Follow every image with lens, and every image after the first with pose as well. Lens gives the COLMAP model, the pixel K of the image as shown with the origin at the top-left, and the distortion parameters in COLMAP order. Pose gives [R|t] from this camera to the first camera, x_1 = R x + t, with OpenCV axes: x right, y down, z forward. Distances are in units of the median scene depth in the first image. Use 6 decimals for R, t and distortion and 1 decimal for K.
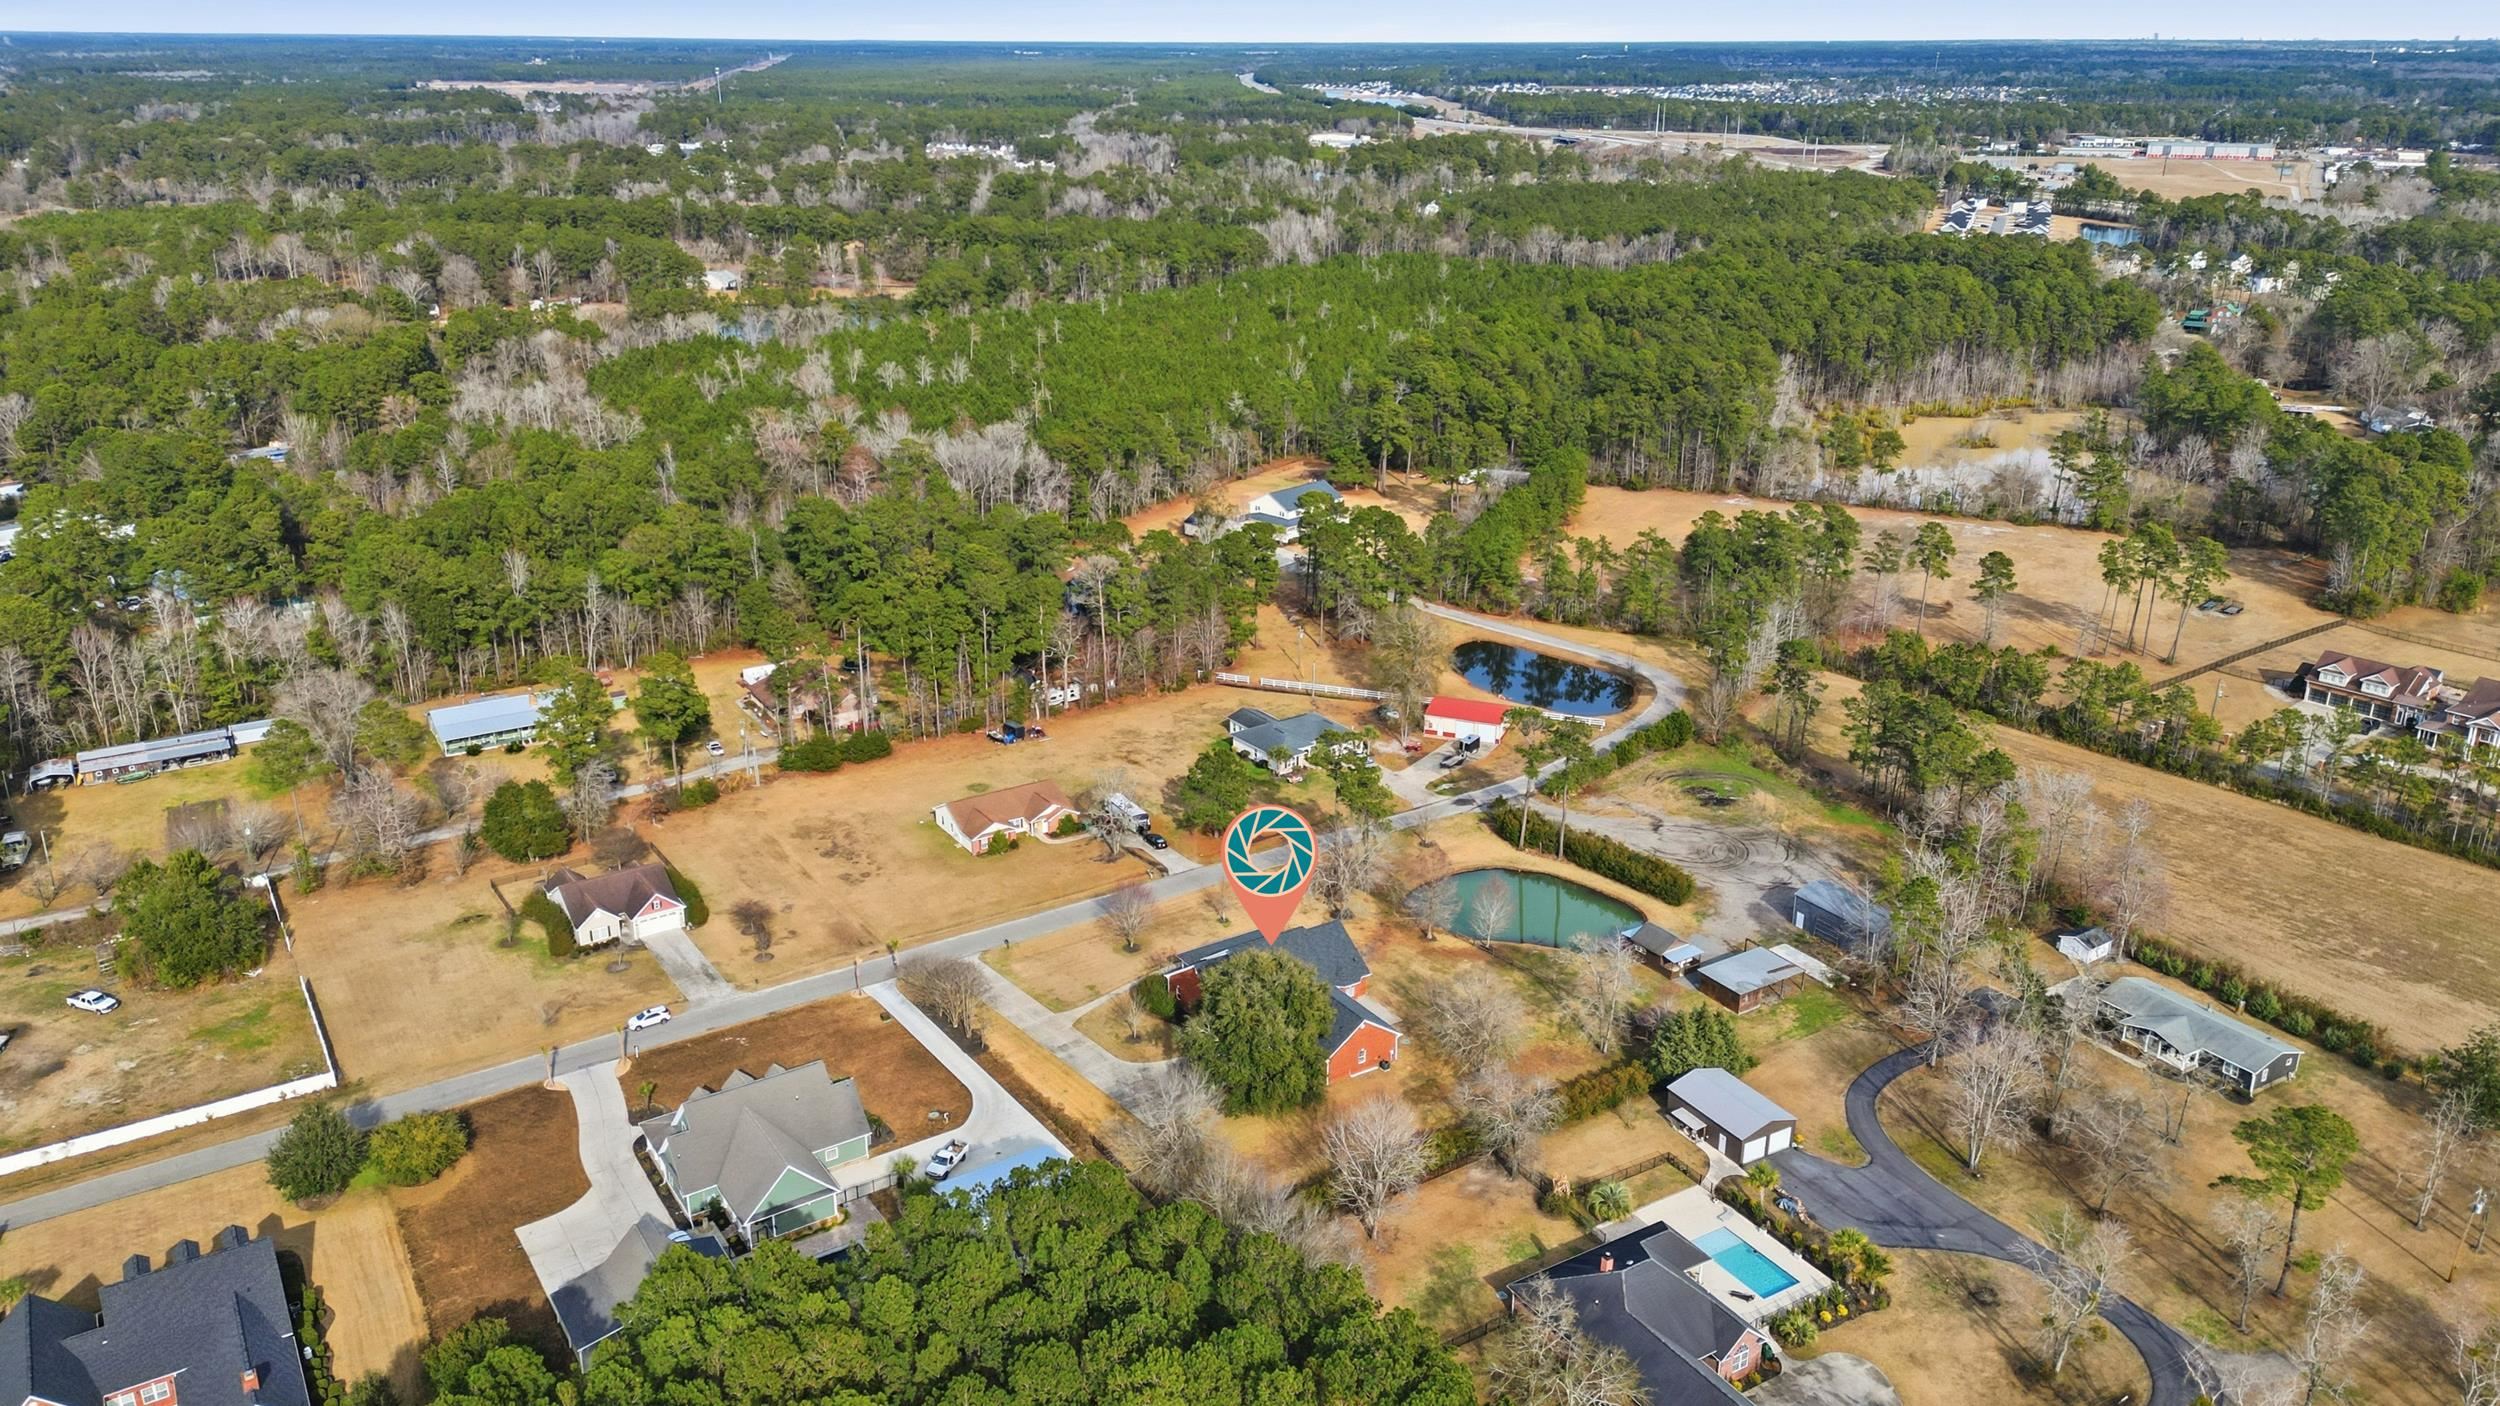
lens RADIAL K [[1765.9, 0, 1250.0], [0, 1765.9, 703.0], [0, 0, 1]] dist [0.087512, -0.082911]
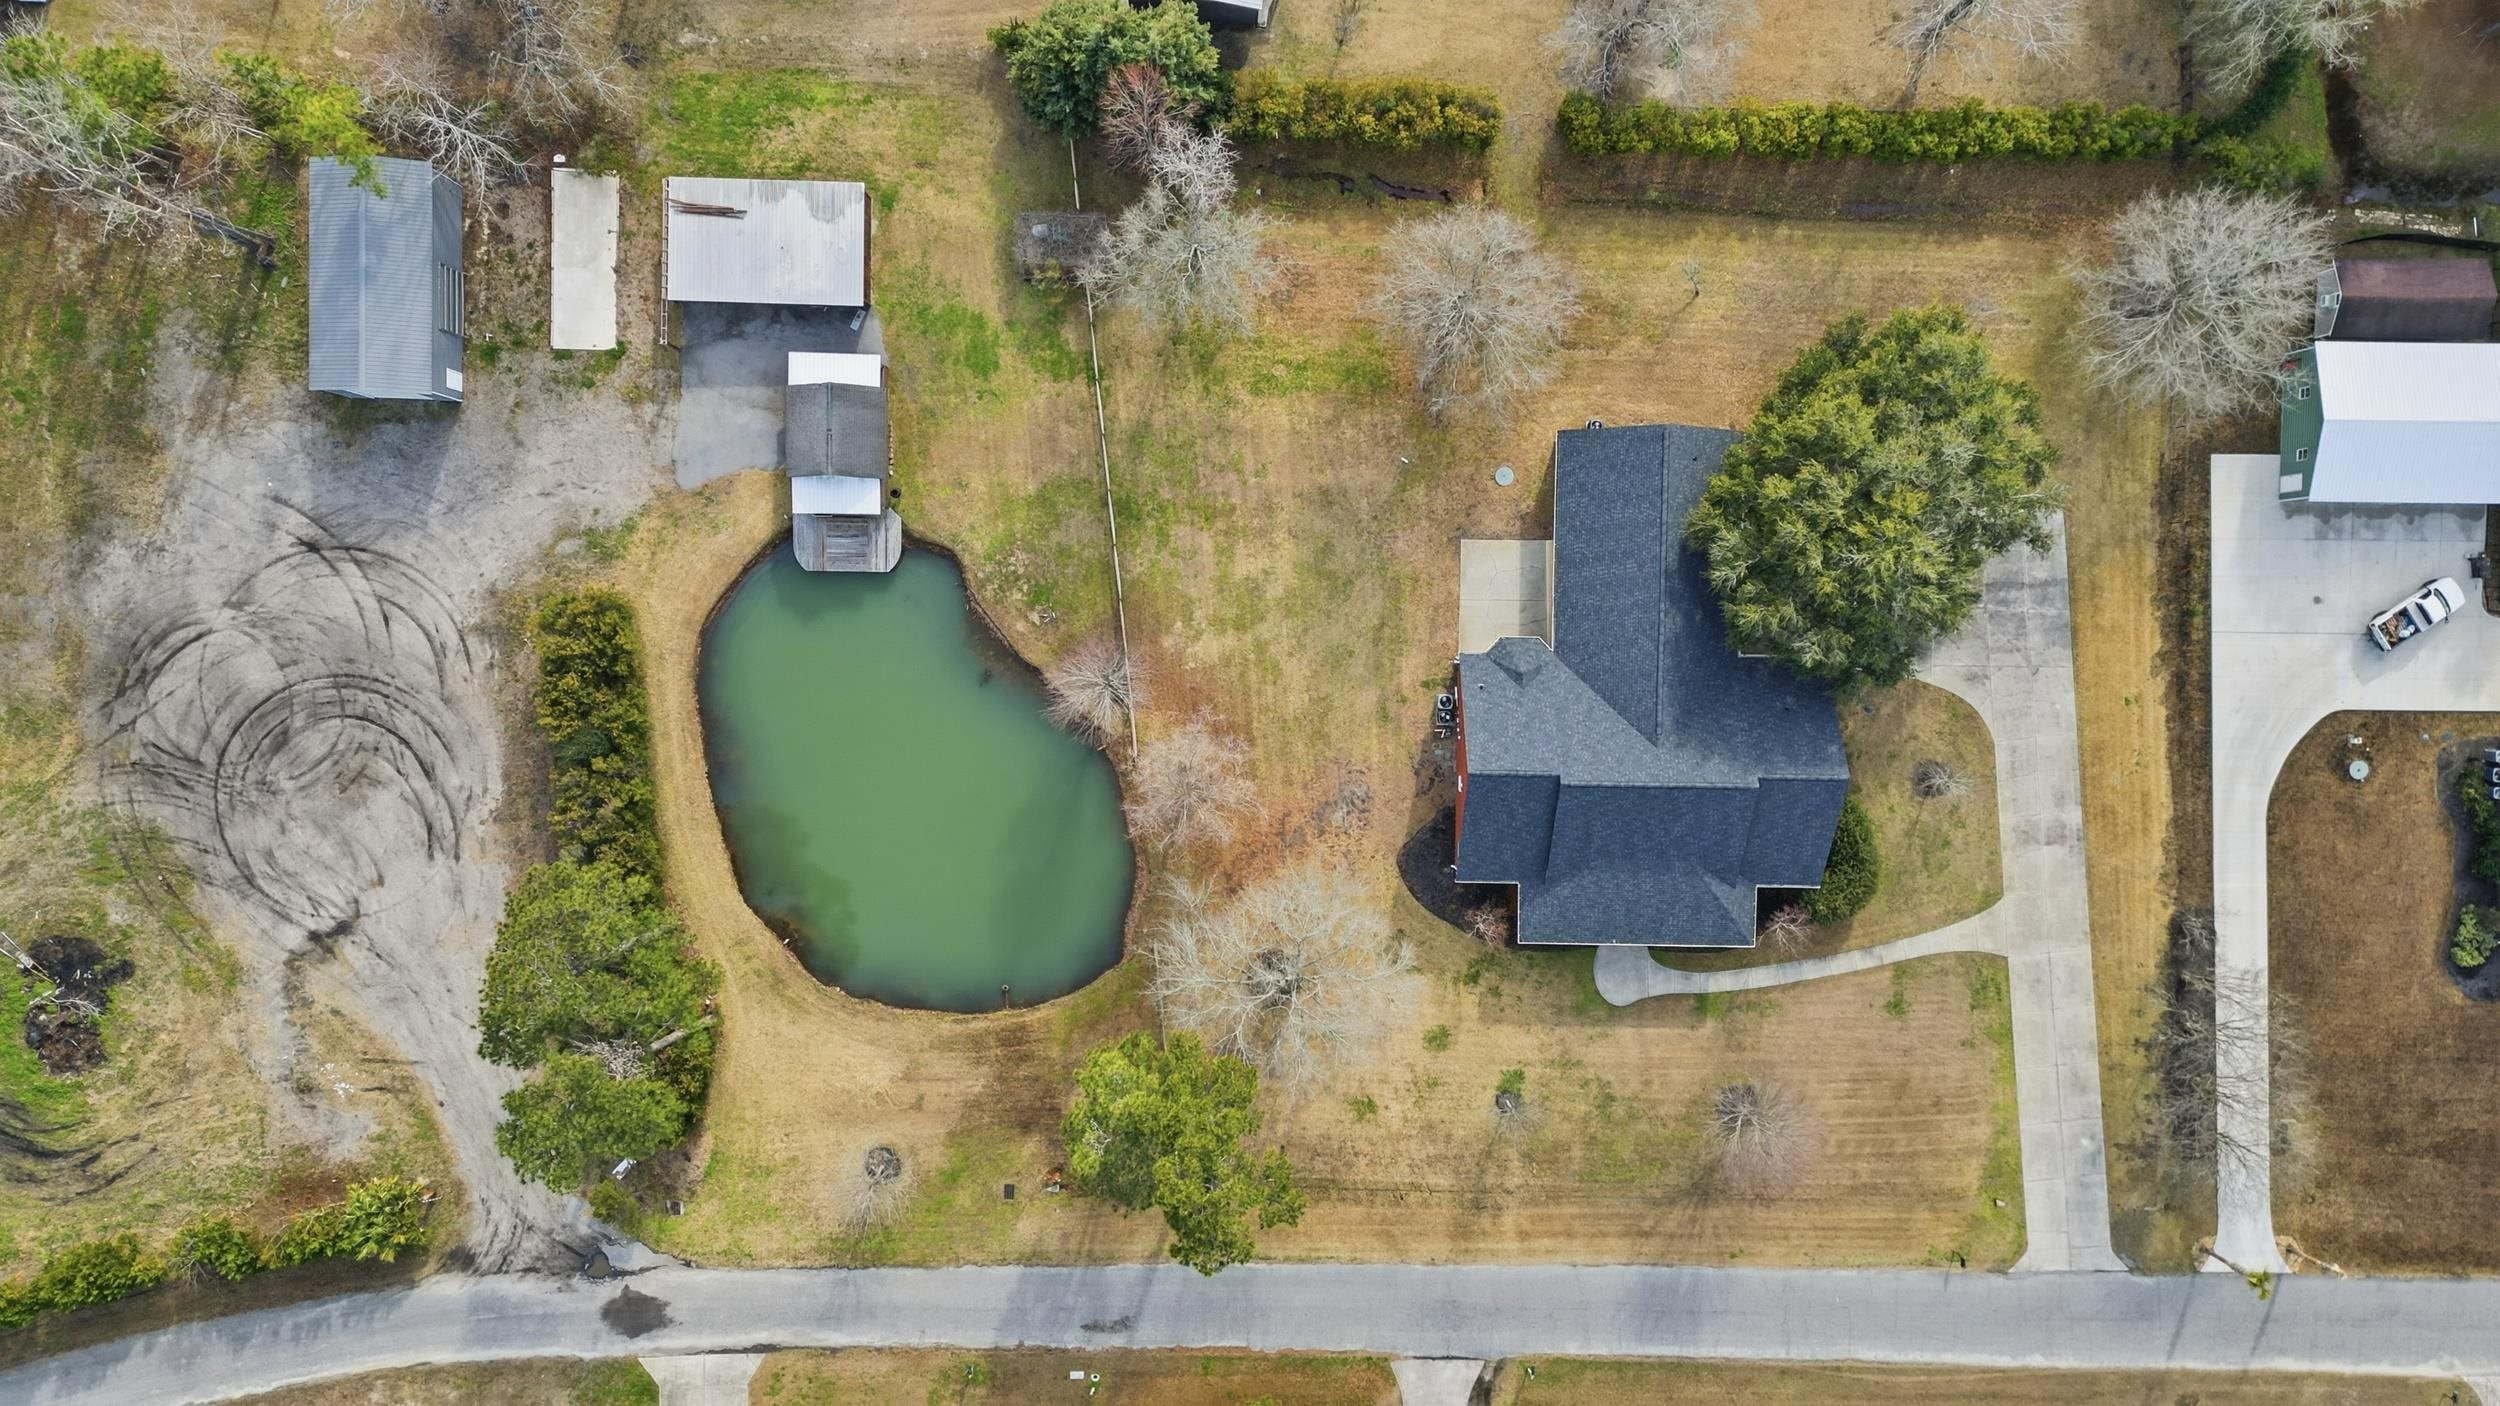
lens RADIAL K [[1736.8, 0, 1250.0], [0, 1736.8, 703.0], [0, 0, 1]] dist [0.081375, -0.076772]
pose [[-0.829955, -0.556744, -0.034793, 0.124181], [0.177060, -0.322068, 0.930012, -0.299554], [-0.528984, 0.765708, 0.365879, 0.866605]]
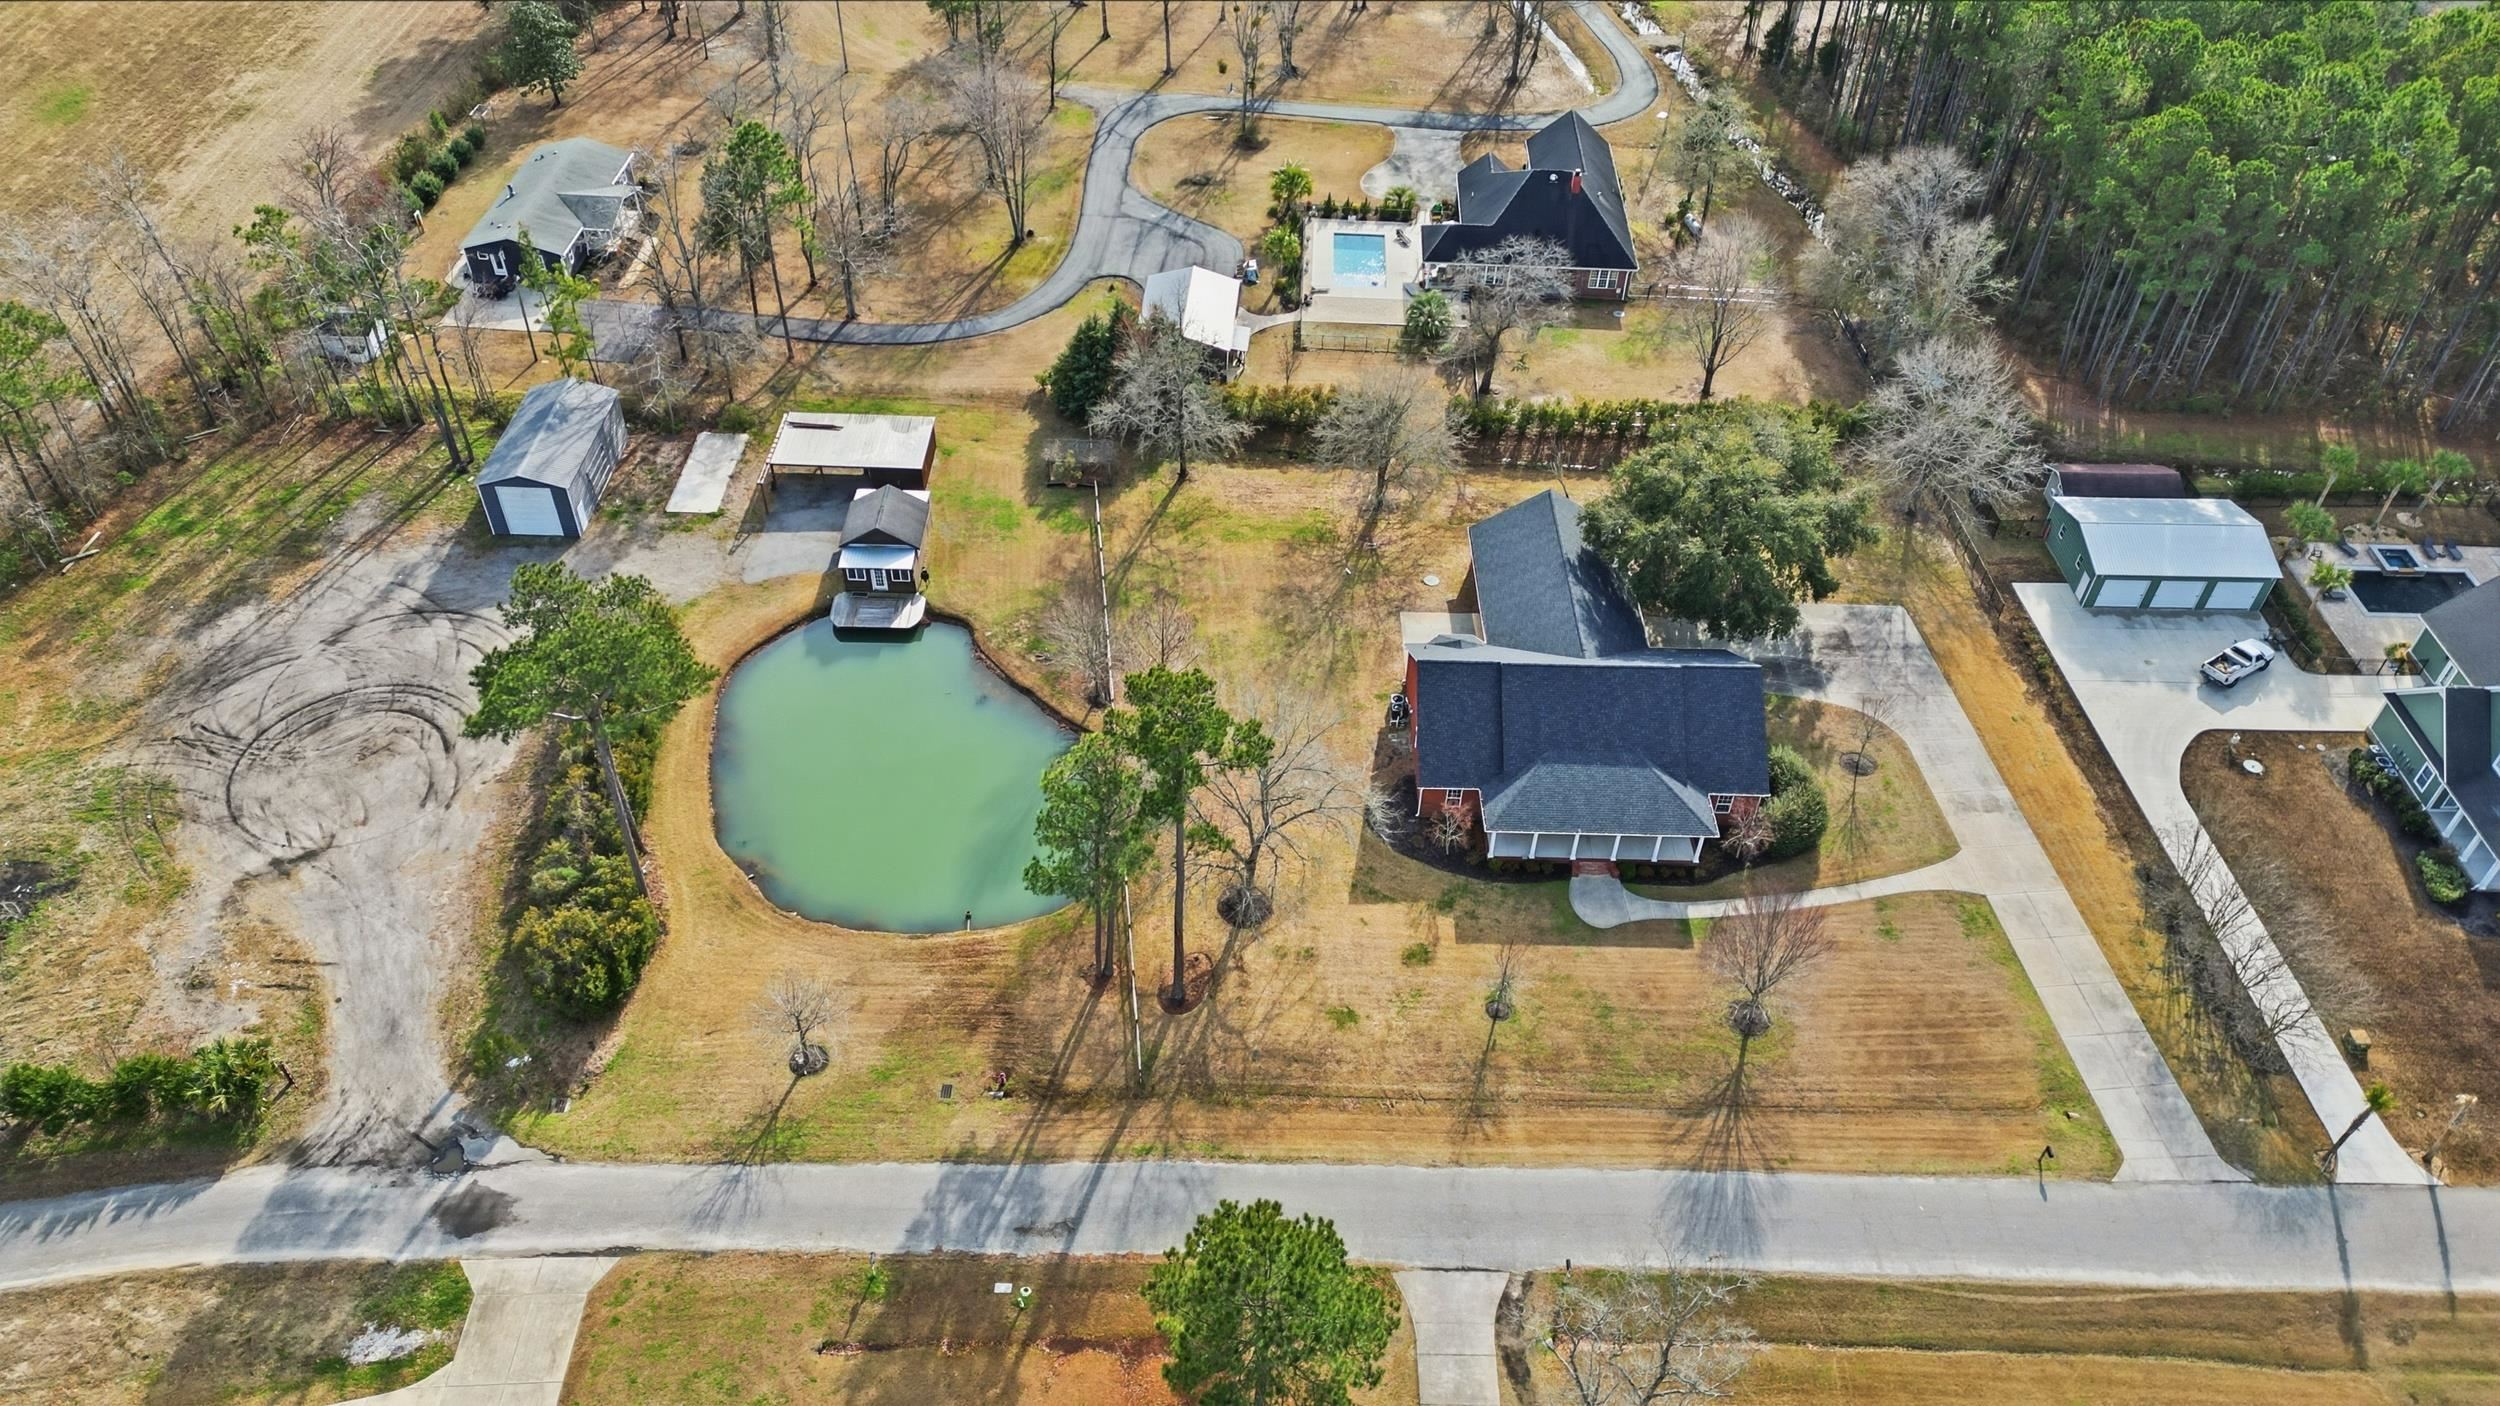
lens RADIAL K [[1765.9, 0, 1250.0], [0, 1765.9, 703.0], [0, 0, 1]] dist [0.087512, -0.082911]
pose [[-0.836102, -0.383280, 0.392467, -0.112117], [0.166844, 0.503869, 0.847514, -0.307516], [-0.522586, 0.774088, -0.357338, 1.231081]]
